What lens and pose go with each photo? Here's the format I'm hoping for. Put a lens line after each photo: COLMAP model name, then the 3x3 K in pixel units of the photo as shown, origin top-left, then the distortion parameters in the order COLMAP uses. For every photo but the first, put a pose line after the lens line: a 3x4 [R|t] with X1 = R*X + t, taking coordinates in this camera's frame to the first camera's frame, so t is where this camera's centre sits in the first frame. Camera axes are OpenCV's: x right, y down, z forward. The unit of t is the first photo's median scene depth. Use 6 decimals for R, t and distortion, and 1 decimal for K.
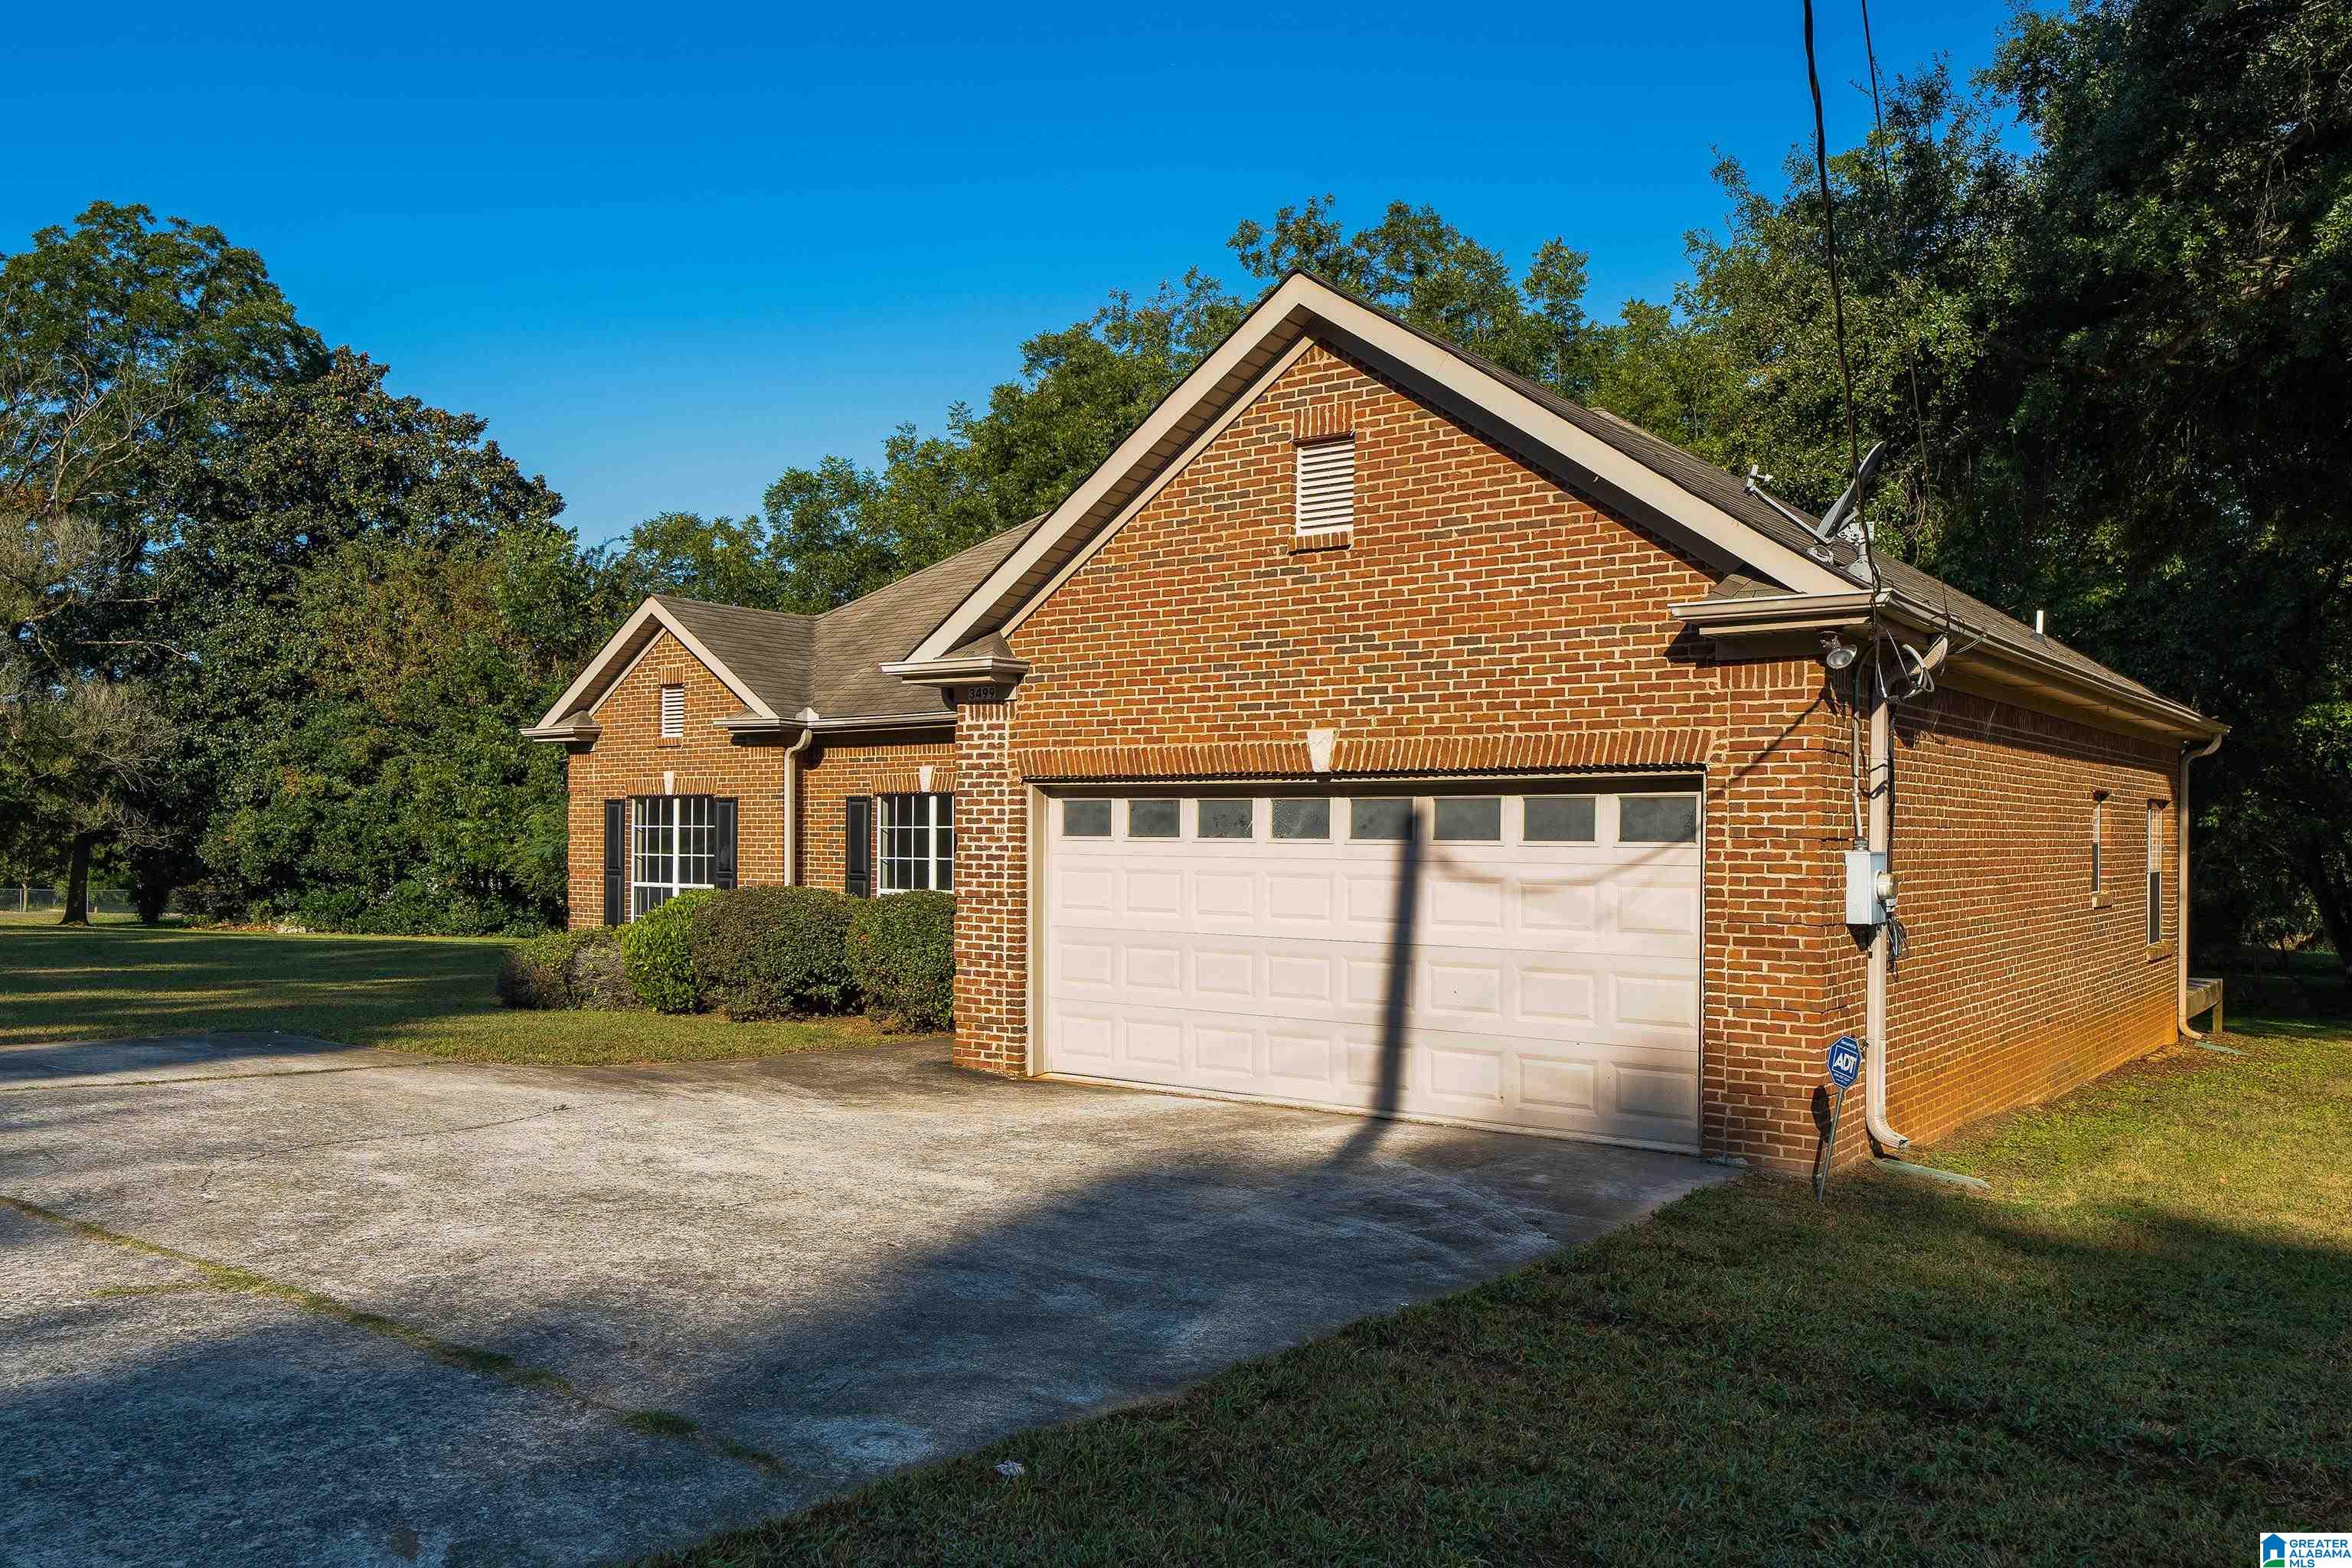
lens RADIAL K [[1800.7, 0, 1176.0], [0, 1800.7, 784.0], [0, 0, 1]] dist [-0.005086, -0.000466]
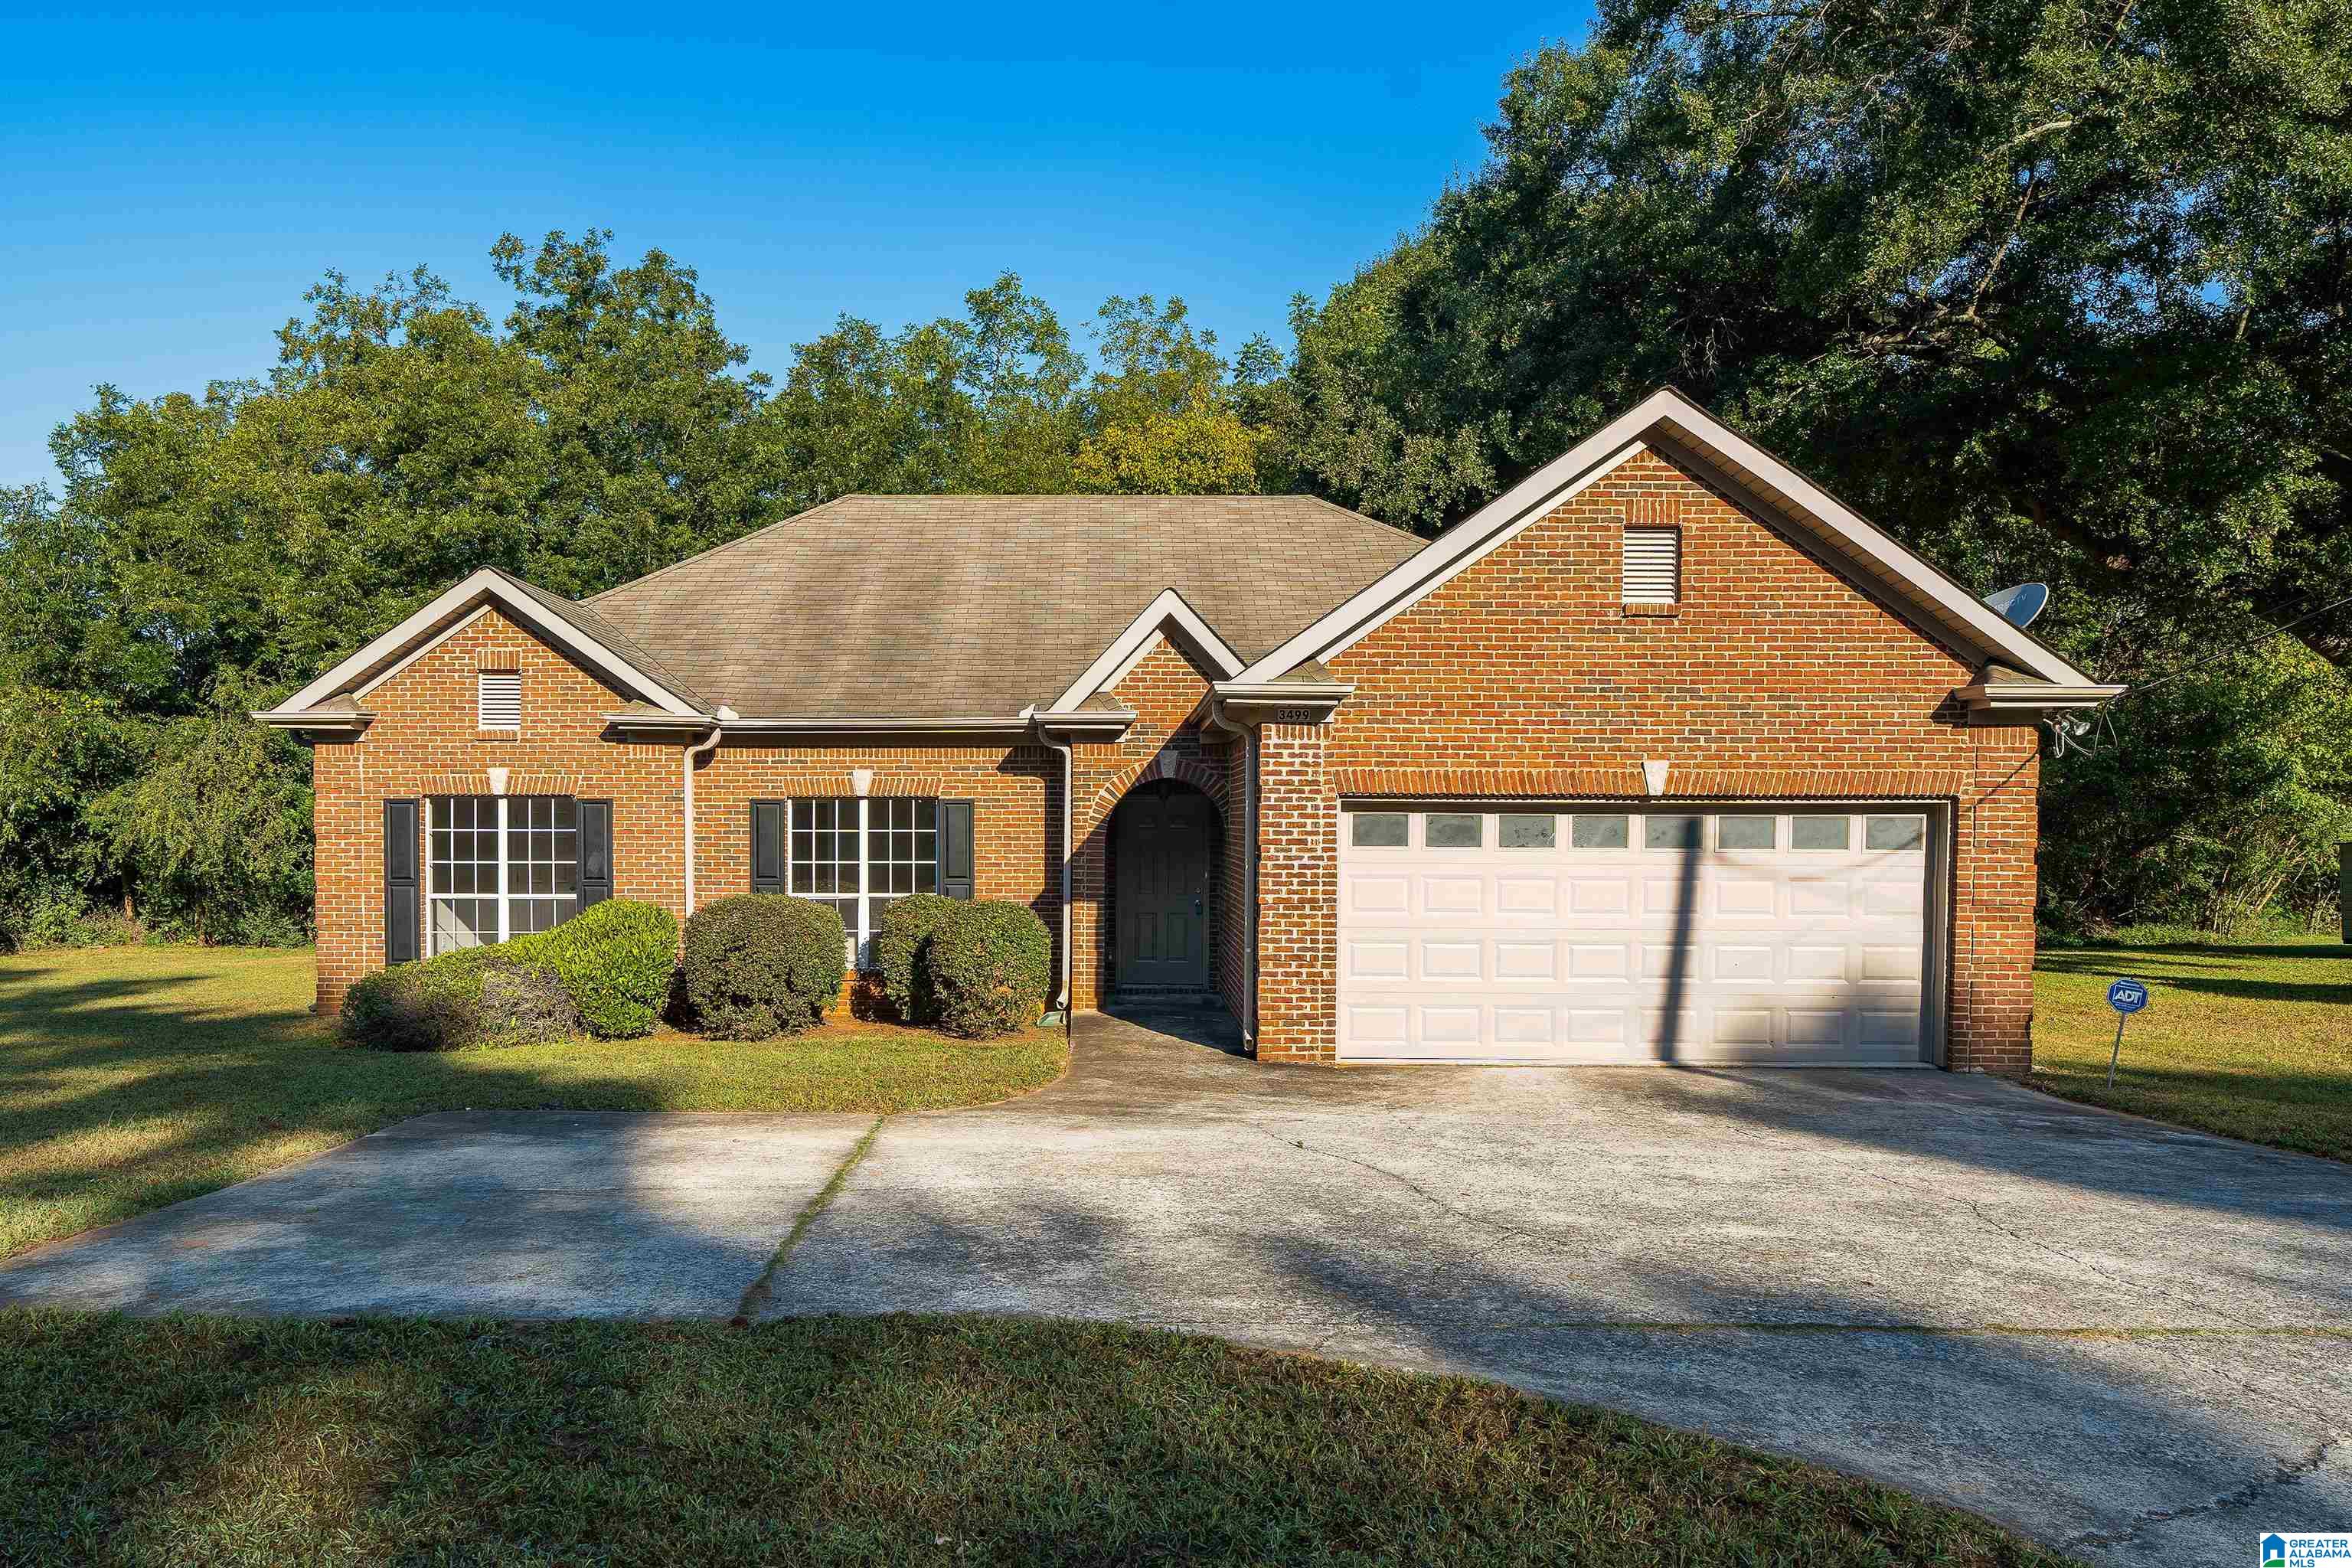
lens RADIAL K [[1469.5, 0, 1174.4], [0, 1469.5, 813.5], [0, 0, 1]] dist [-0.003042, -0.000833]
pose [[0.796772, 0.000487, 0.604280, -0.760301], [-0.016743, 0.999634, 0.021270, -0.009609], [-0.604048, -0.027065, 0.796488, 0.371828]]
